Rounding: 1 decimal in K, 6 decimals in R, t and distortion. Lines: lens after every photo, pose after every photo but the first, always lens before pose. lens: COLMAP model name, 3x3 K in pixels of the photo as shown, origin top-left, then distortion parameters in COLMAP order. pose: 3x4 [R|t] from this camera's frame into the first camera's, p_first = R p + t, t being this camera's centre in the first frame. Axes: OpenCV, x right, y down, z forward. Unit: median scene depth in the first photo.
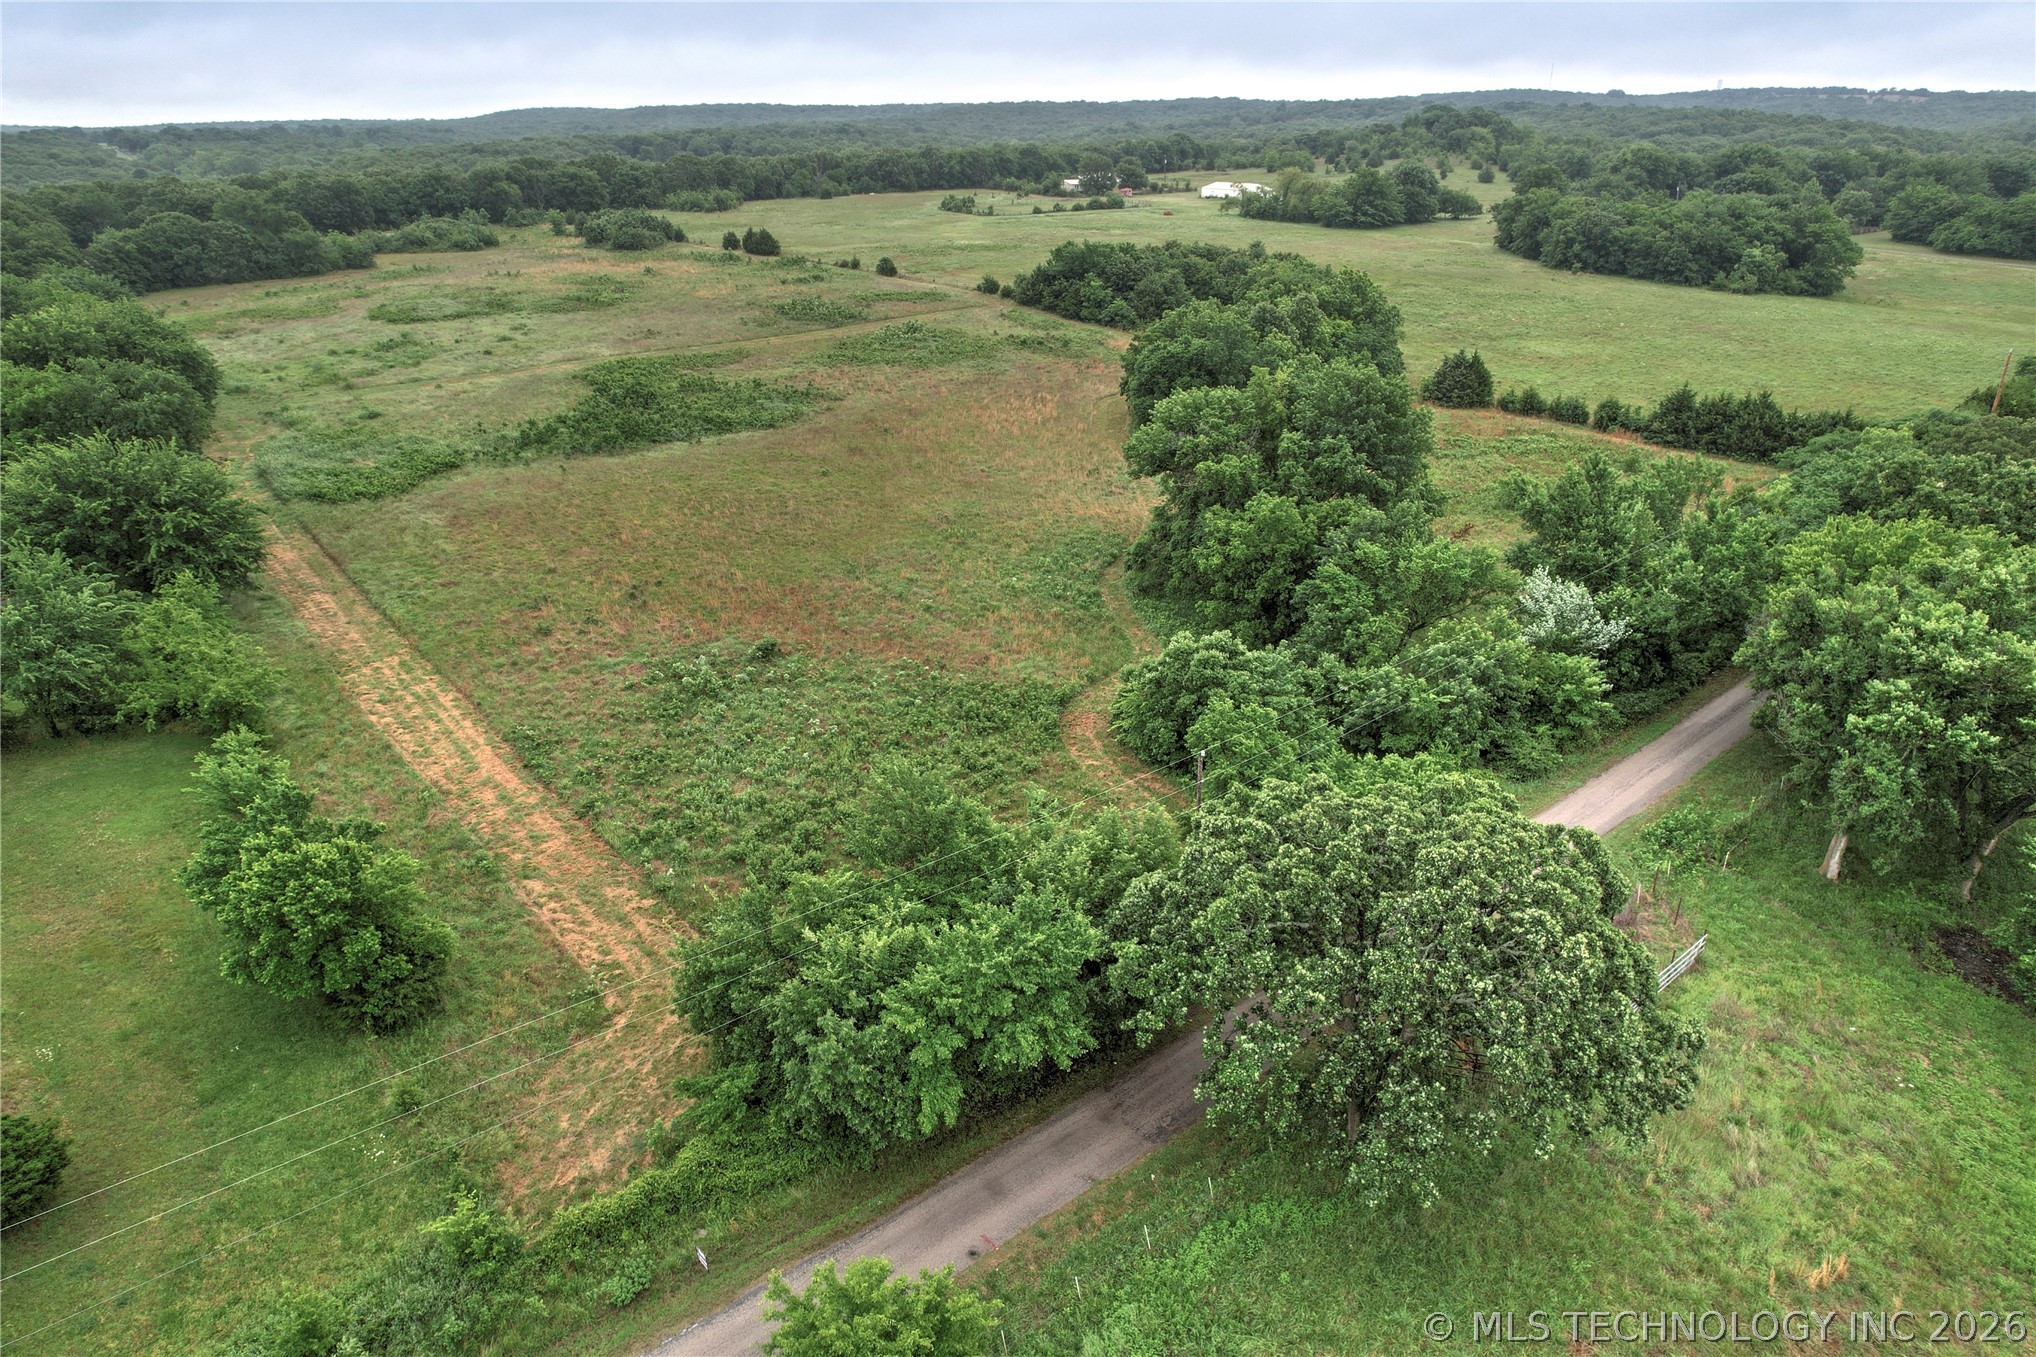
lens RADIAL K [[1315.0, 0, 1015.2], [0, 1315.0, 672.0], [0, 0, 1]] dist [-0.070470, 0.056752]
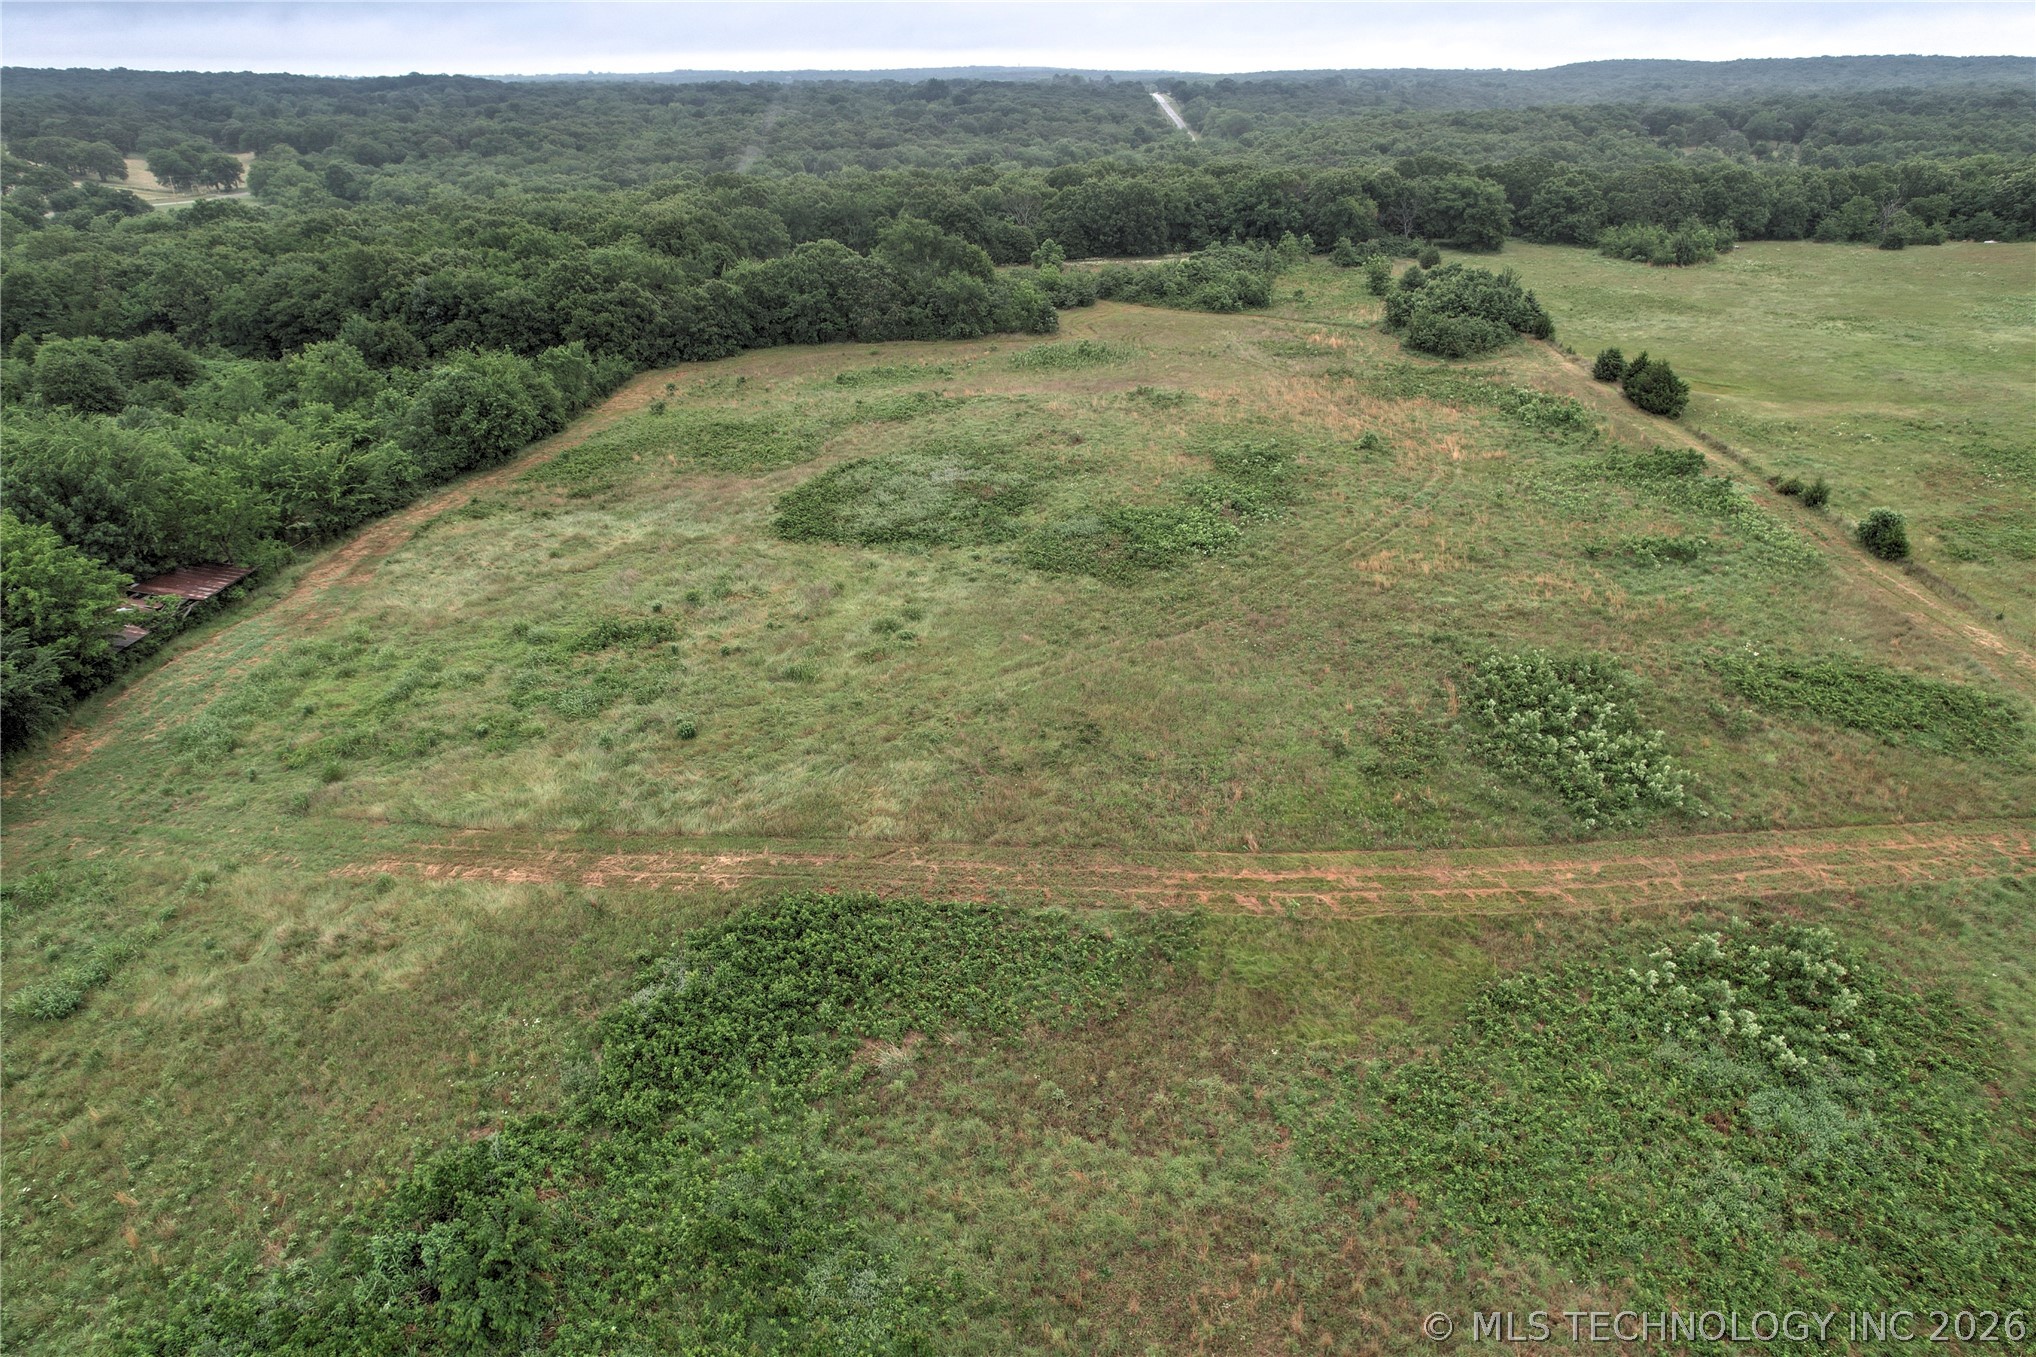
lens RADIAL K [[1315.0, 0, 1001.1], [0, 1315.0, 675.5], [0, 0, 1]] dist [-0.070470, 0.056752]
pose [[0.731670, 0.289703, -0.617034, -0.045730], [-0.266241, 0.954748, 0.132559, -0.304017], [0.627515, 0.067290, 0.775692, 0.615461]]
